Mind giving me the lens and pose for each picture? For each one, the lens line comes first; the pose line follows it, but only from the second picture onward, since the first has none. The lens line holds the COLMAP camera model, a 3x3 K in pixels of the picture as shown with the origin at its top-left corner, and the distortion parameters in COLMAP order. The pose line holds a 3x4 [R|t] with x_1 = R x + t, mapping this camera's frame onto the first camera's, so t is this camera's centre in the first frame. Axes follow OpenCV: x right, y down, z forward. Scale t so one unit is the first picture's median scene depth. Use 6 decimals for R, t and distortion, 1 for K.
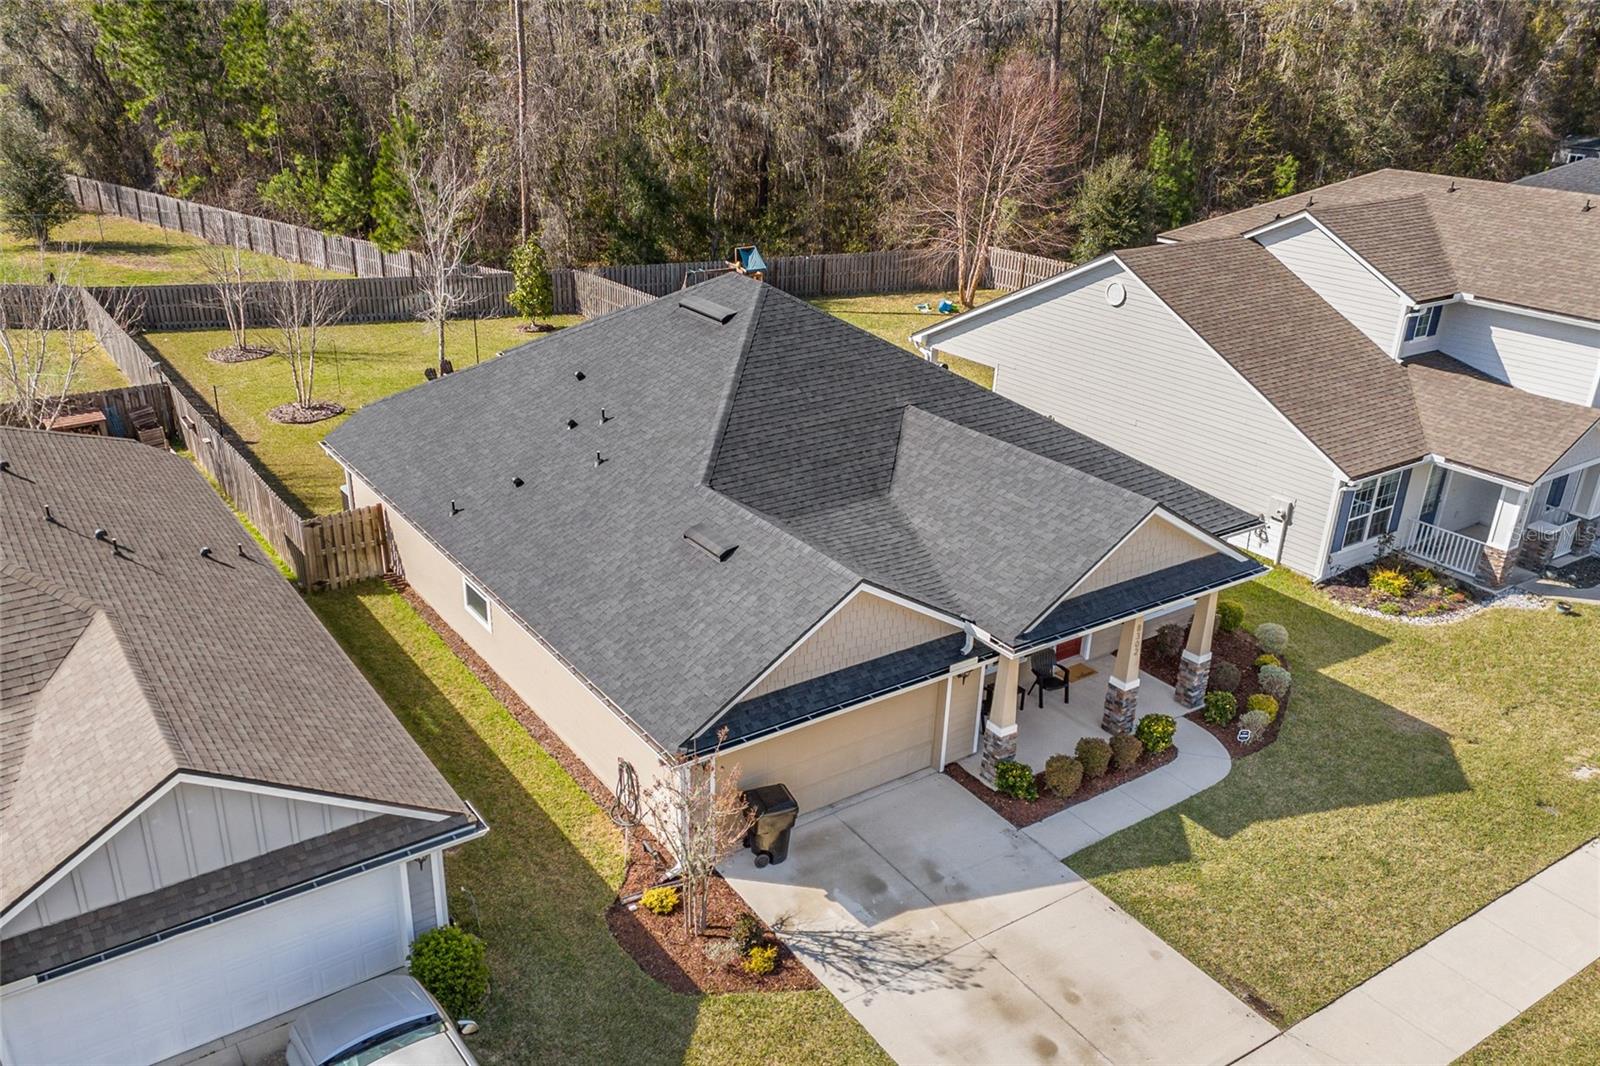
lens RADIAL K [[1295.4, 0, 797.2], [0, 1295.4, 571.1], [0, 0, 1]] dist [0.047642, -0.008355]
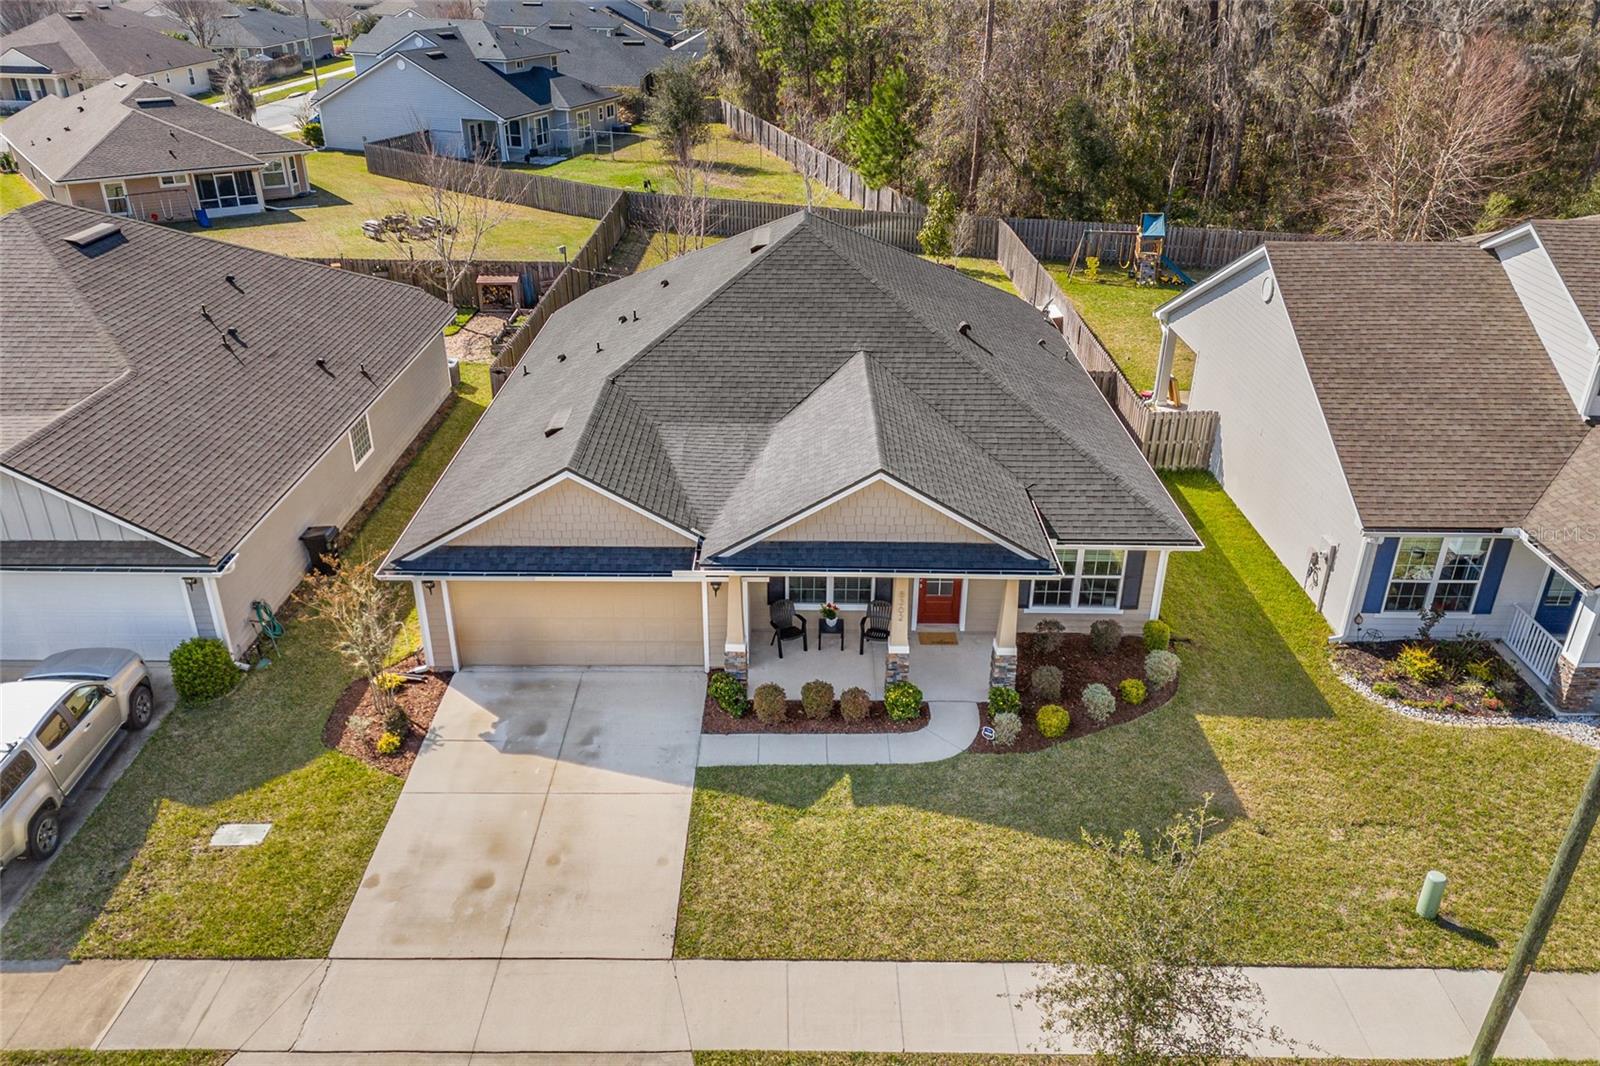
lens RADIAL K [[1196.2, 0, 790.4], [0, 1196.2, 534.6], [0, 0, 1]] dist [0.079969, -0.084574]
pose [[0.836007, 0.241346, -0.492793, 0.491825], [-0.229225, 0.969569, 0.085975, -0.047614], [0.498546, 0.041084, 0.865889, 0.116191]]
